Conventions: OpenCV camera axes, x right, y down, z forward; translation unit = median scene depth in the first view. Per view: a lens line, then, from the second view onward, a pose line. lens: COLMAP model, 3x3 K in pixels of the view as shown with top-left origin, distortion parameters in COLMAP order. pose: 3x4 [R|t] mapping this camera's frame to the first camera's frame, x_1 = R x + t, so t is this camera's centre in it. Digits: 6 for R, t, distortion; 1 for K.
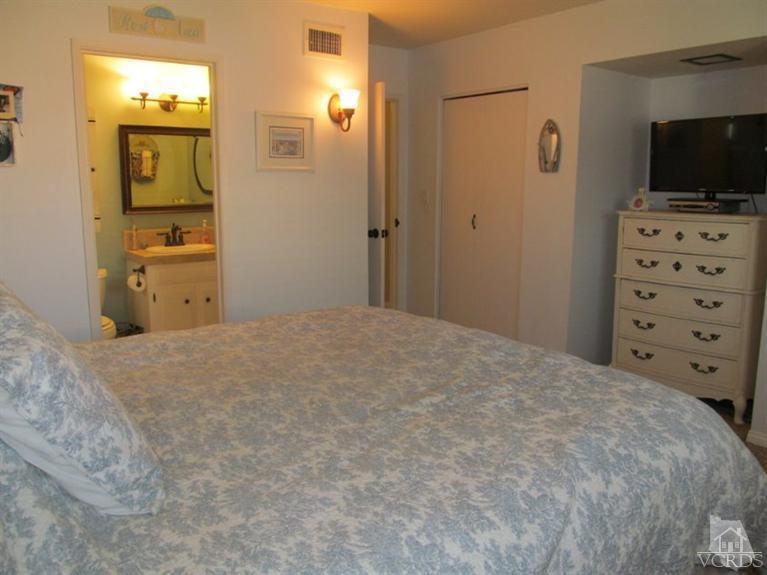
lens RADIAL K [[637.7, 0, 386.6], [0, 637.7, 288.1], [0, 0, 1]] dist [-0.060028, 0.024458]
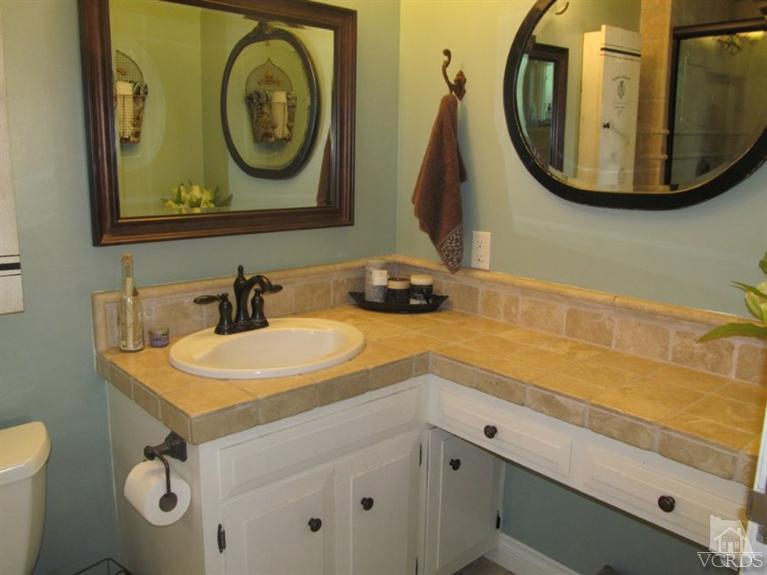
lens RADIAL K [[637.7, 0, 386.6], [0, 637.7, 288.1], [0, 0, 1]] dist [-0.060028, 0.024458]
pose [[0.995145, -0.005665, 0.098260, -0.293121], [0.001635, 0.999156, 0.041042, -0.105765], [-0.098410, -0.040682, 0.994314, 0.647878]]
